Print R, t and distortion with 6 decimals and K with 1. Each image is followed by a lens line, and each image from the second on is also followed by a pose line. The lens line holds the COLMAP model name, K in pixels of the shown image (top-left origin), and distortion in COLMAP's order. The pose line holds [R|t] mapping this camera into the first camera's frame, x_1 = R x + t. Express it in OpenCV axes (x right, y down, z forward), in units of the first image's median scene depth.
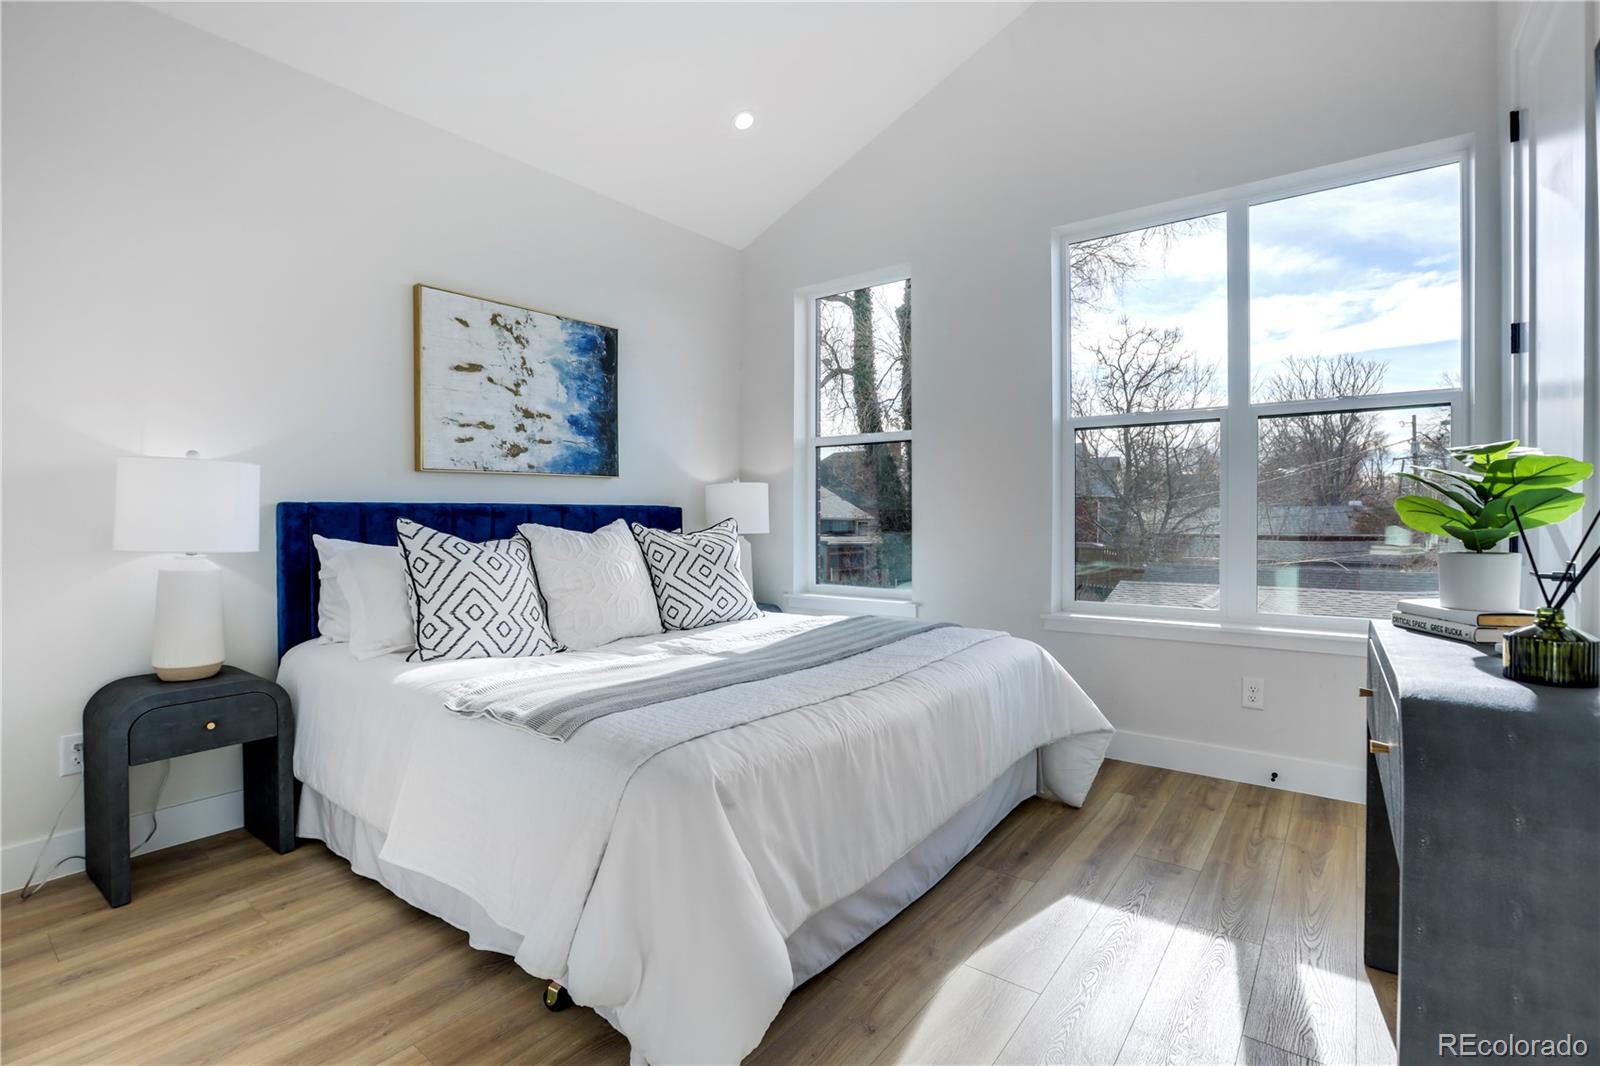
lens RADIAL K [[729.4, 0, 785.3], [0, 729.4, 533.2], [0, 0, 1]] dist [-0.042955, 0.006620]
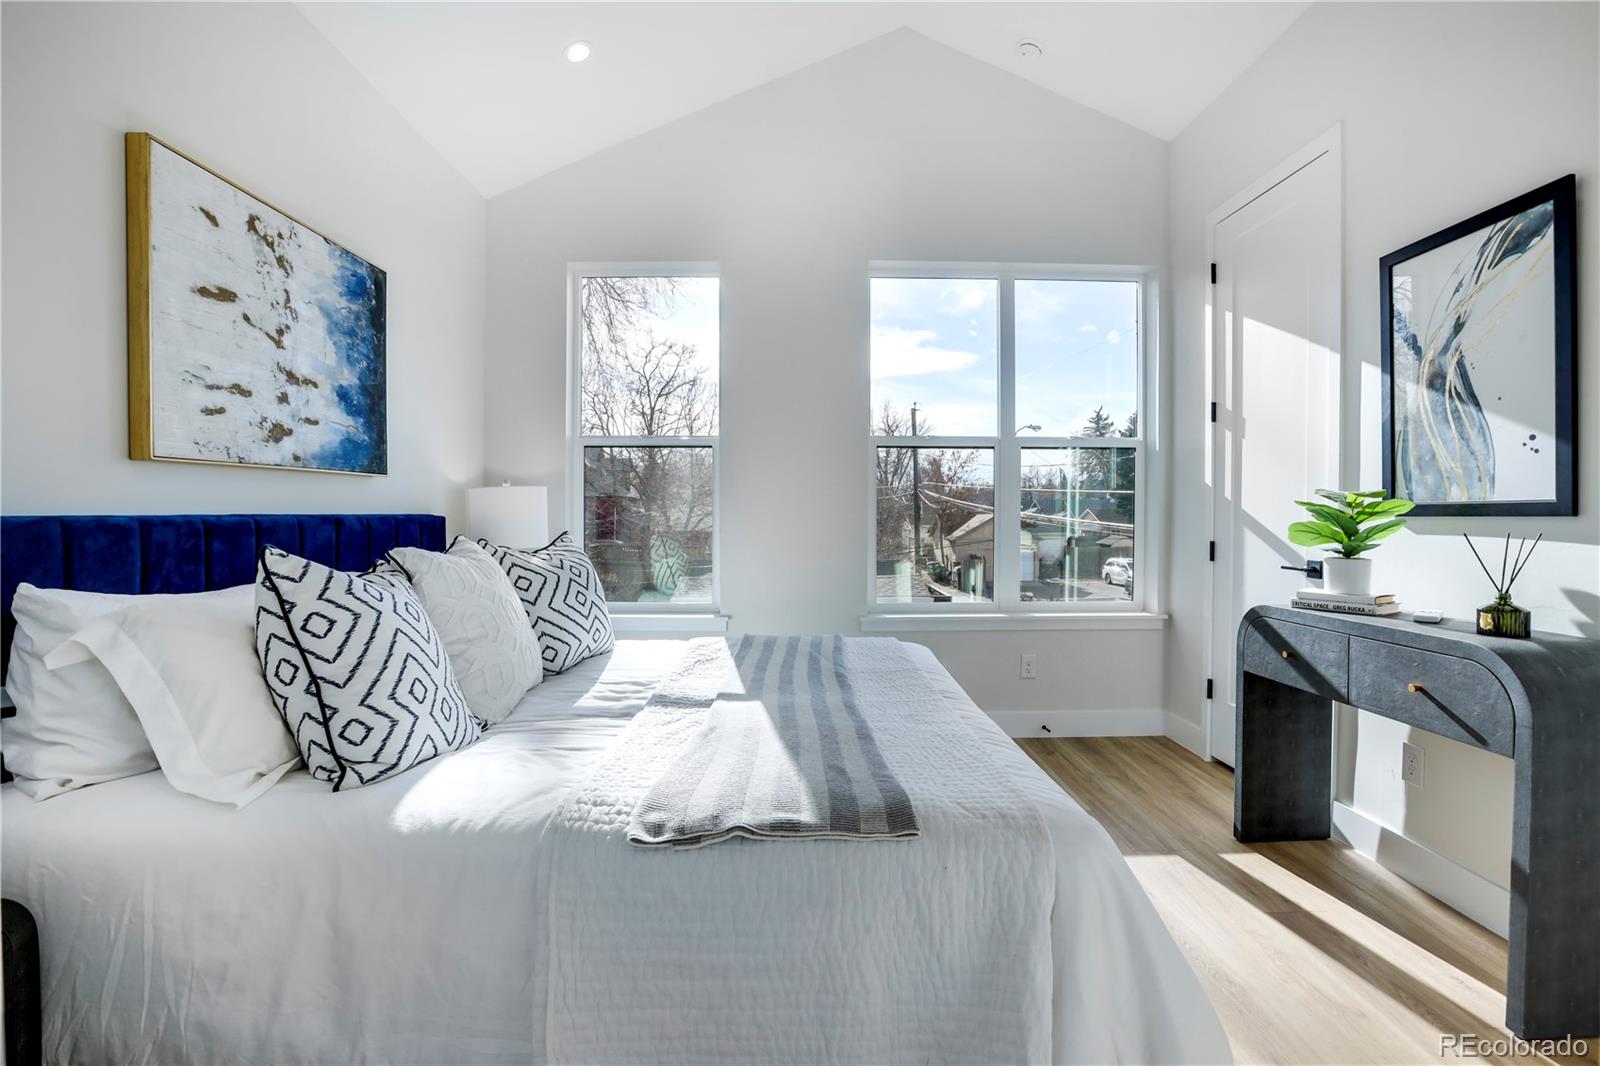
lens RADIAL K [[729.4, 0, 800.5], [0, 729.4, 537.5], [0, 0, 1]] dist [-0.042955, 0.006620]
pose [[0.785743, -0.017275, 0.618312, -0.401628], [0.011987, 0.999847, 0.012702, -0.022503], [-0.618437, -0.002569, 0.785830, 0.207733]]
